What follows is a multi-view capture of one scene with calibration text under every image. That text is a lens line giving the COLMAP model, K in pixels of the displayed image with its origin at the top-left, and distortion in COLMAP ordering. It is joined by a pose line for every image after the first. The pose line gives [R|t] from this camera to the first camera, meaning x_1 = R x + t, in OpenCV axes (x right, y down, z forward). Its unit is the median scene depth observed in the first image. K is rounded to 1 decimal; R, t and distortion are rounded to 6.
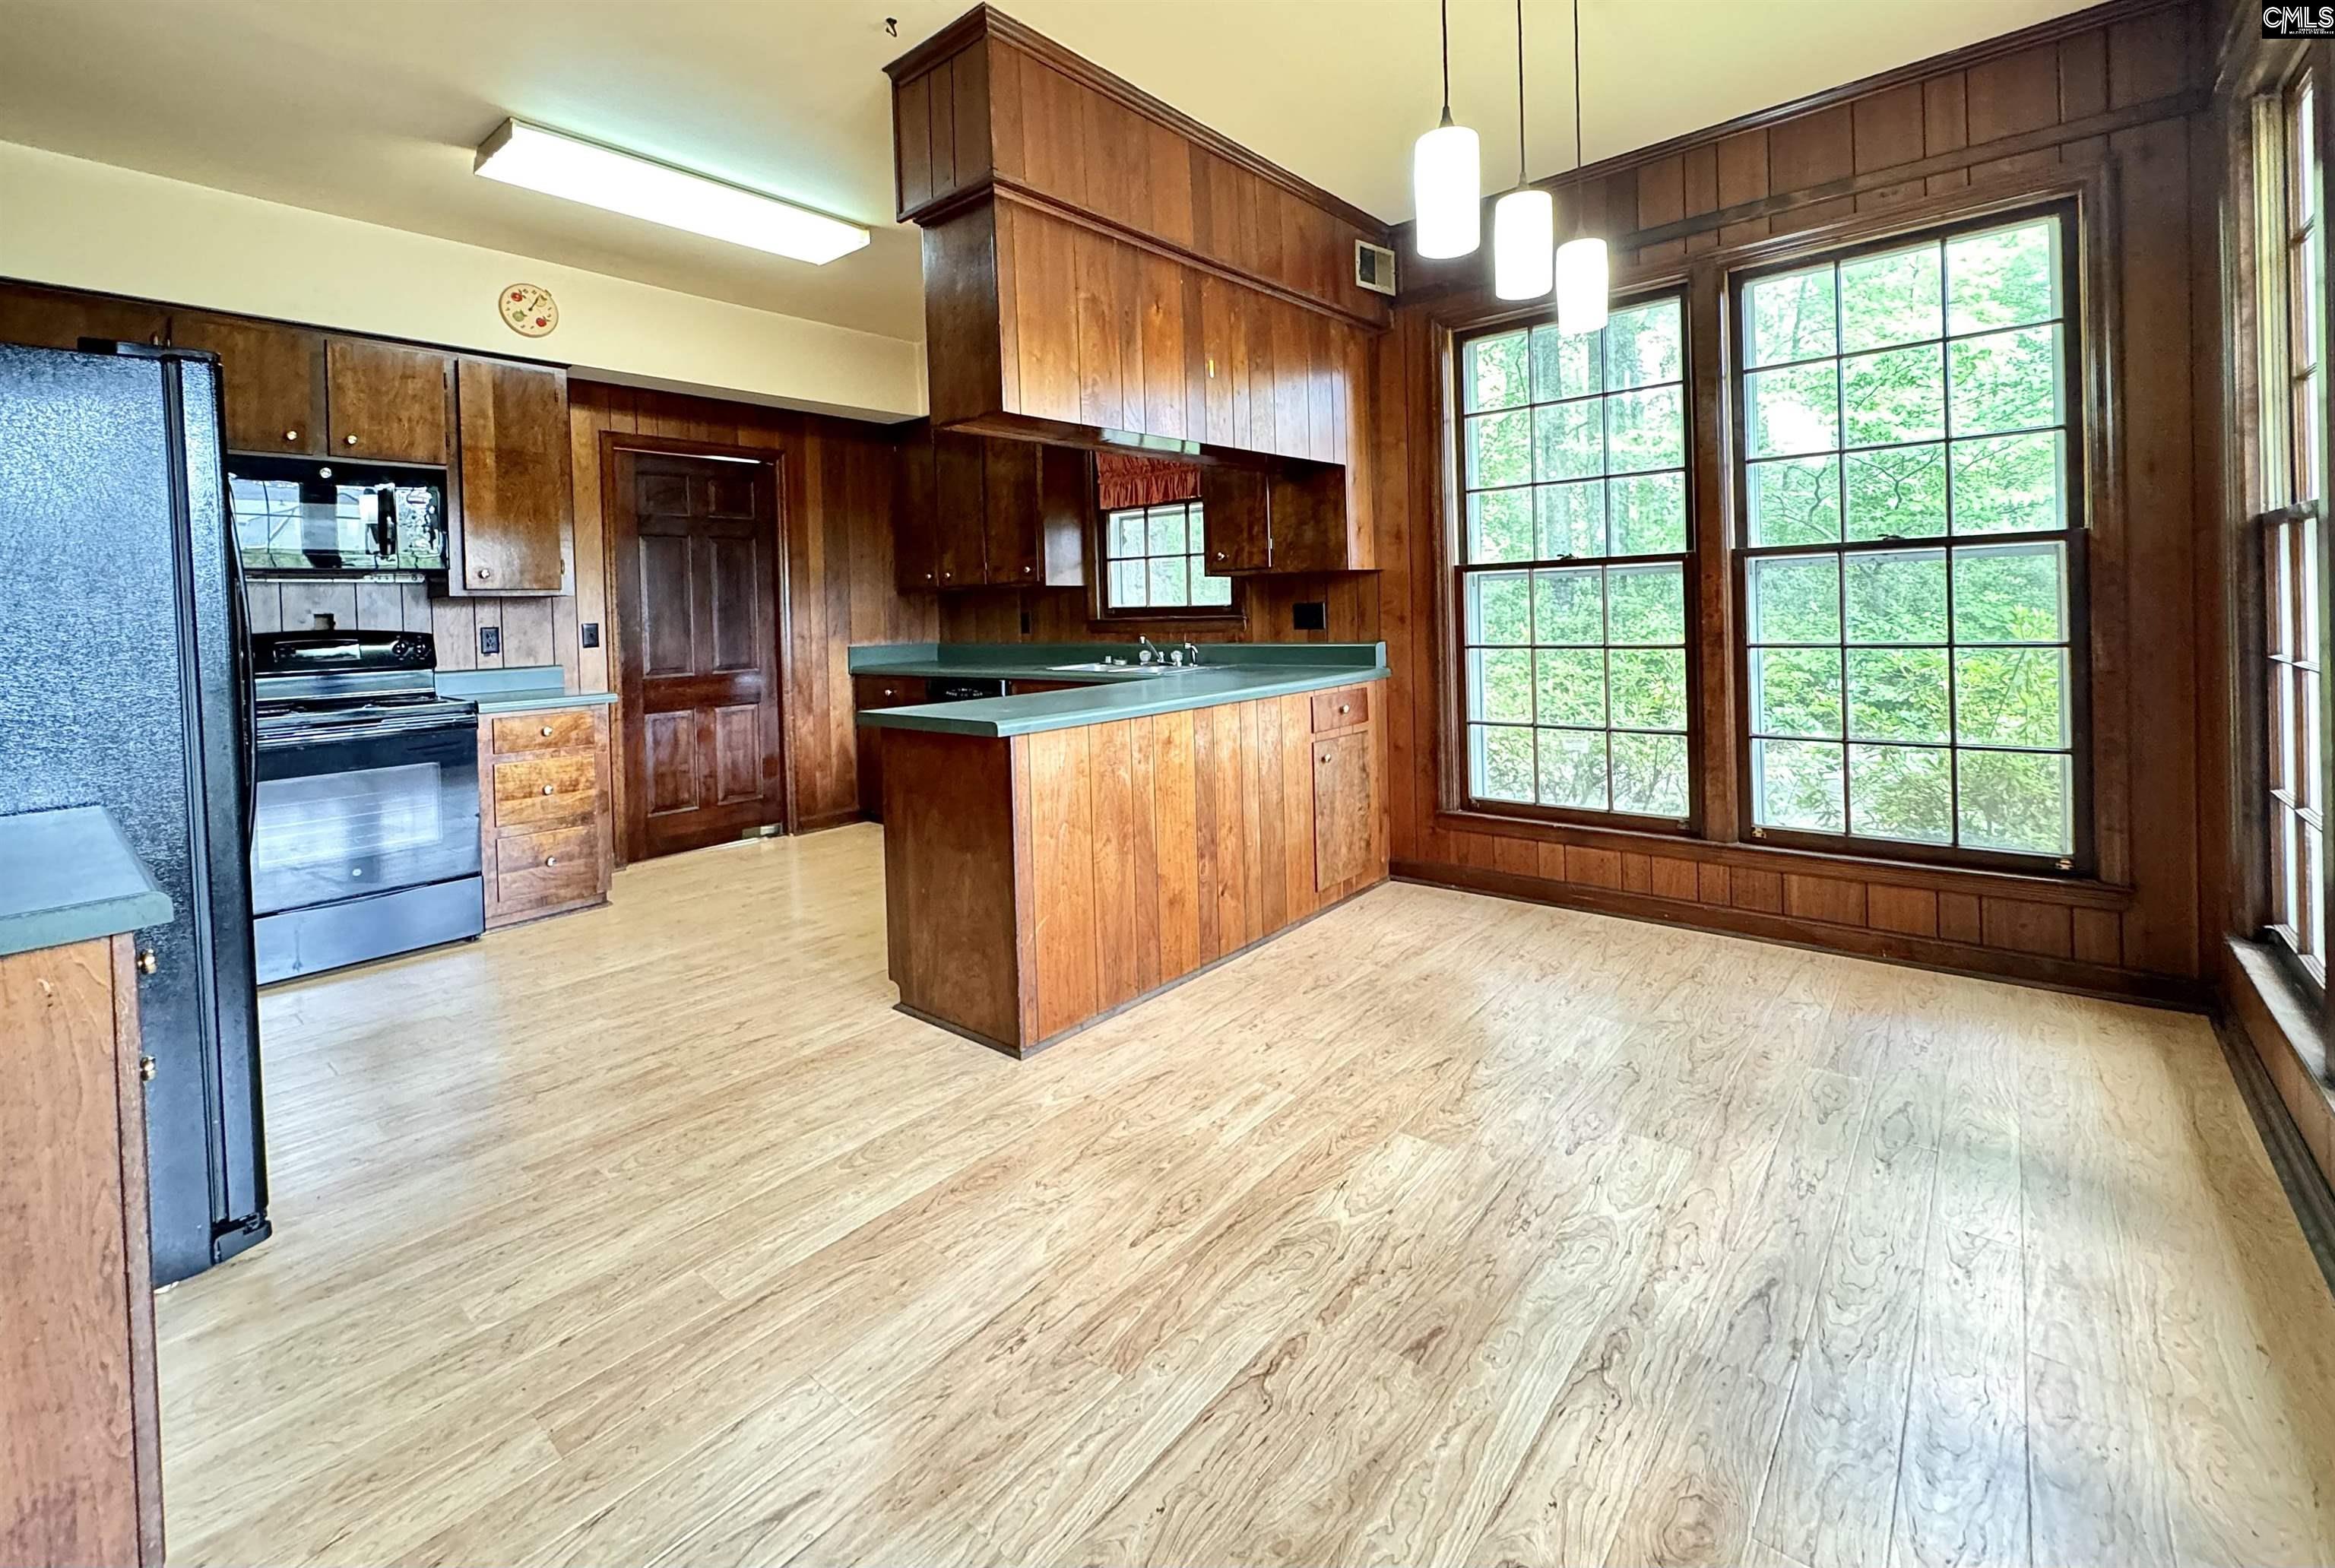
lens RADIAL K [[973.6, 0, 1164.1], [0, 973.6, 780.5], [0, 0, 1]] dist [0.000842, 0.000016]
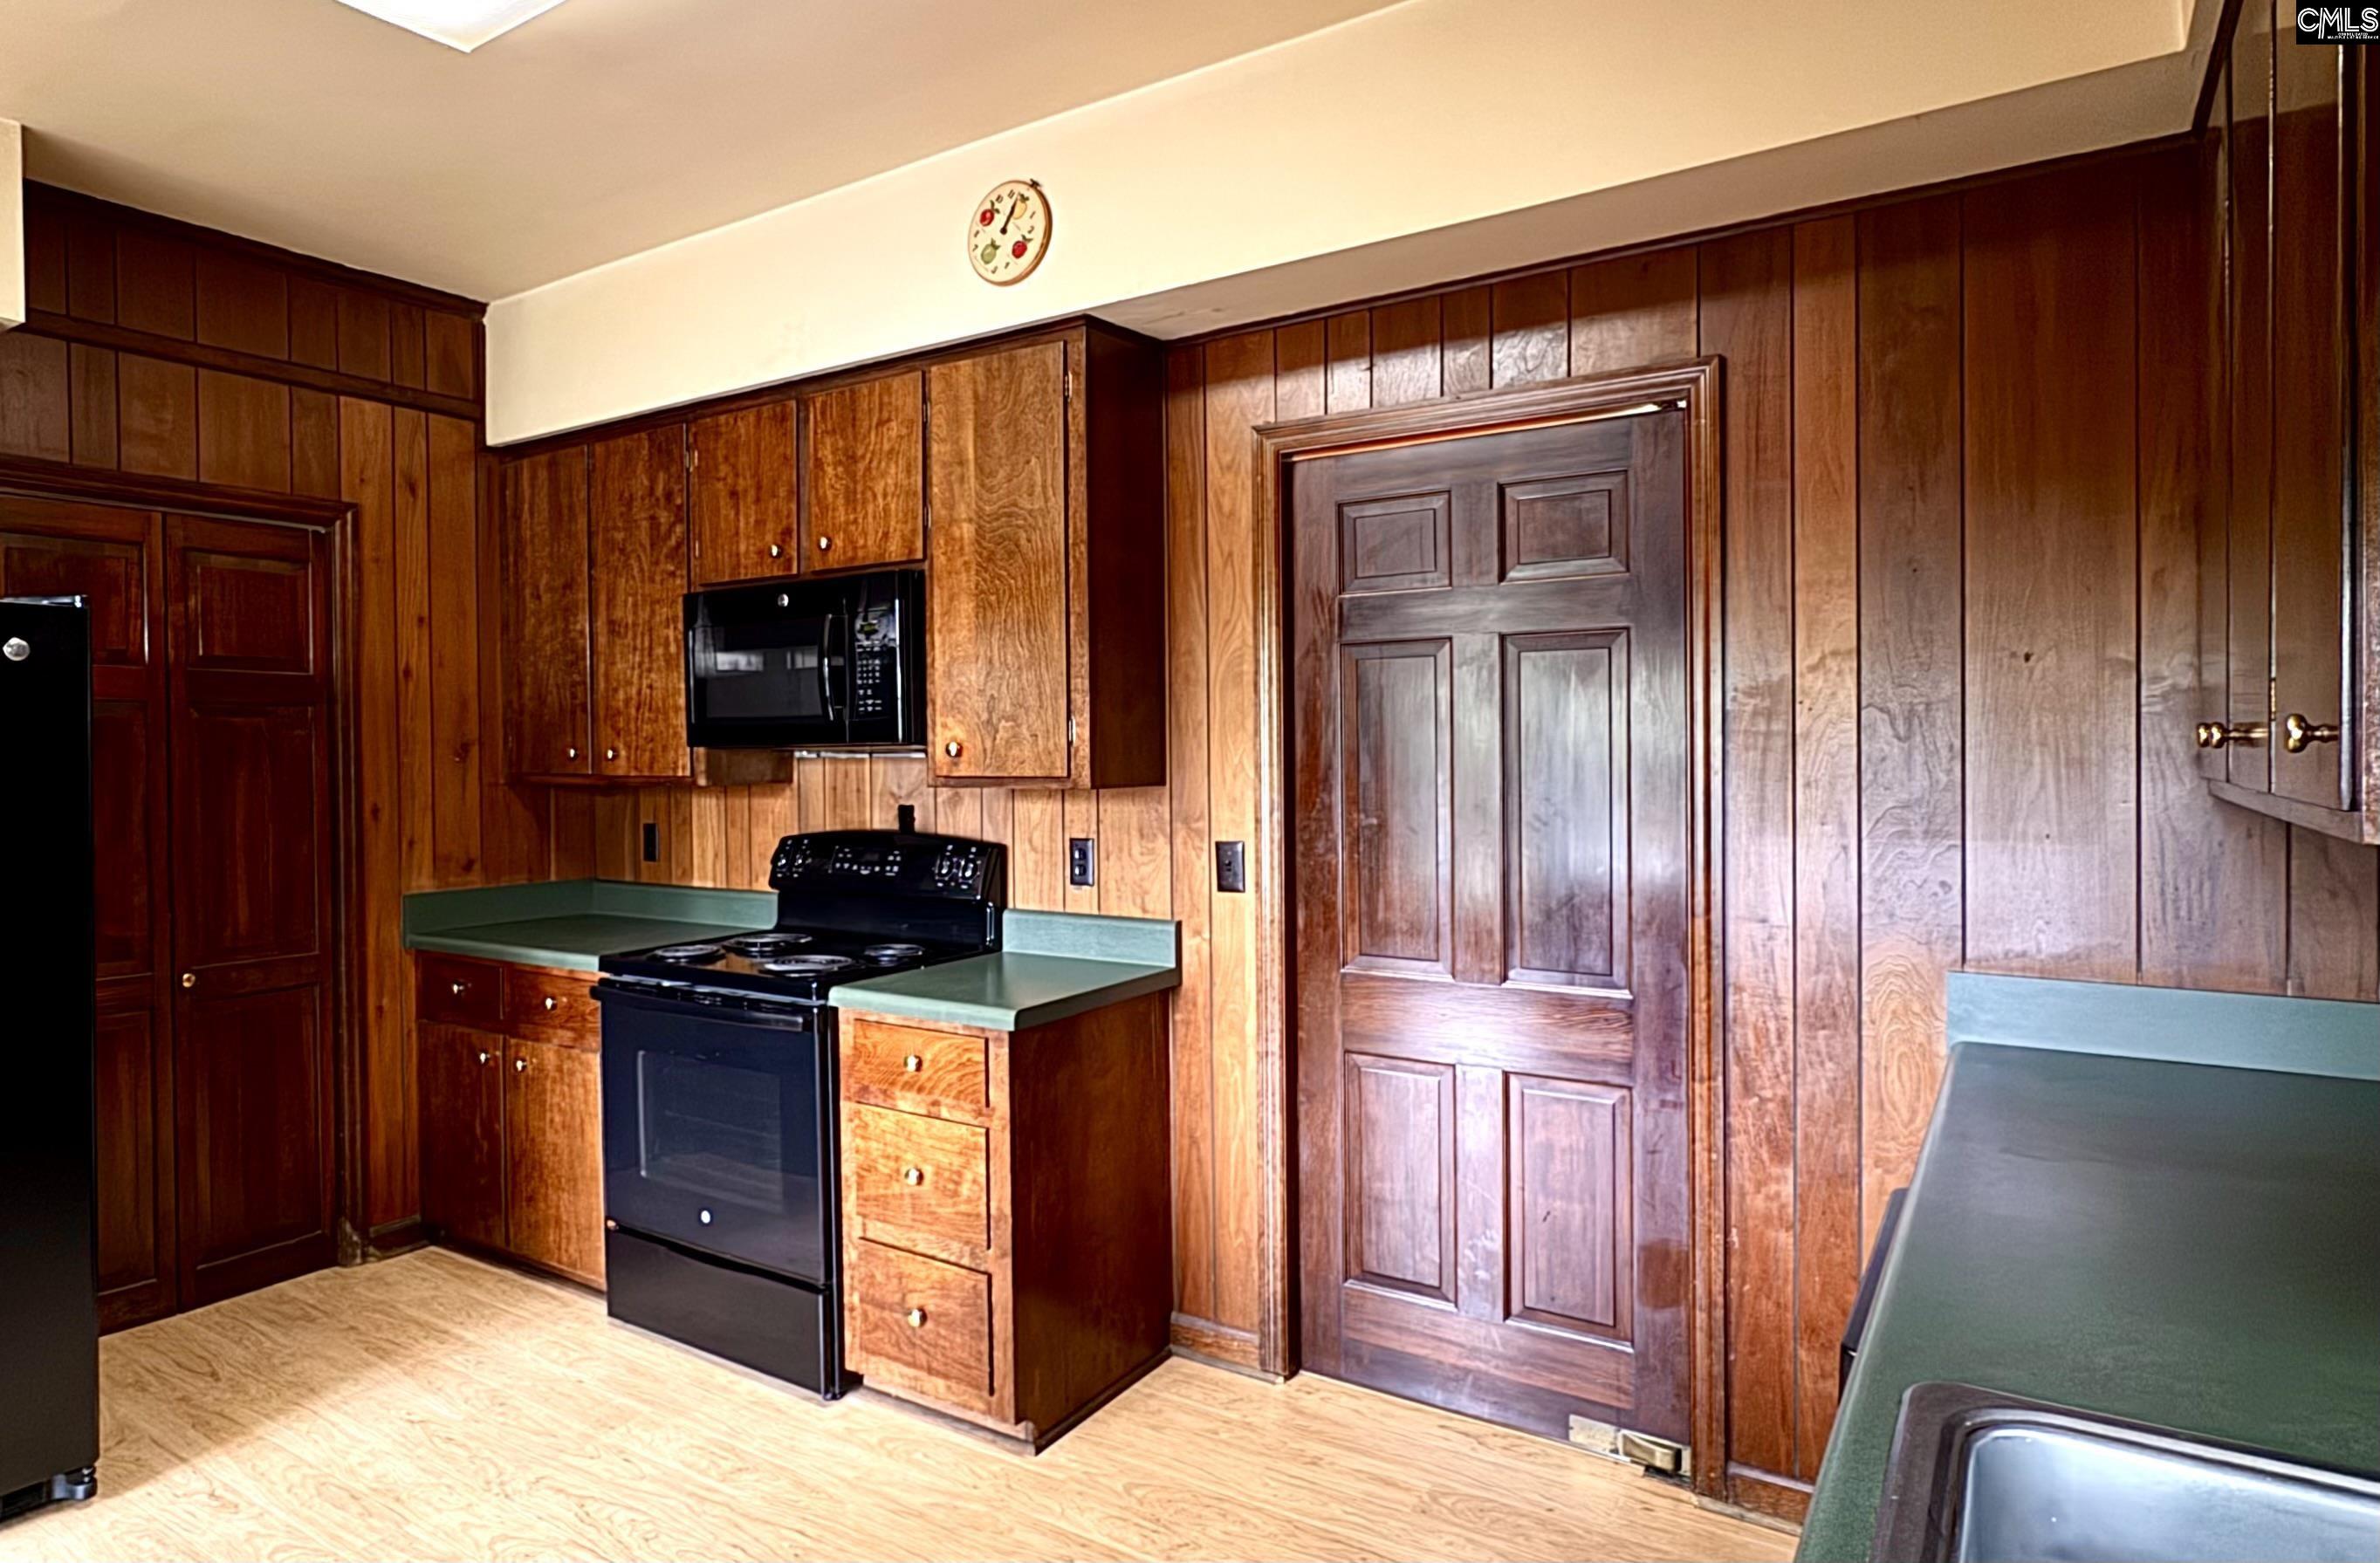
lens RADIAL K [[1349.0, 0, 1189.5], [0, 1349.0, 774.1], [0, 0, 1]] dist [0.000017, -0.000031]
pose [[0.137055, 0.051493, -0.989224, 0.058142], [-0.161359, 0.986470, 0.028993, -0.243444], [0.977333, 0.155647, 0.143510, 1.029558]]
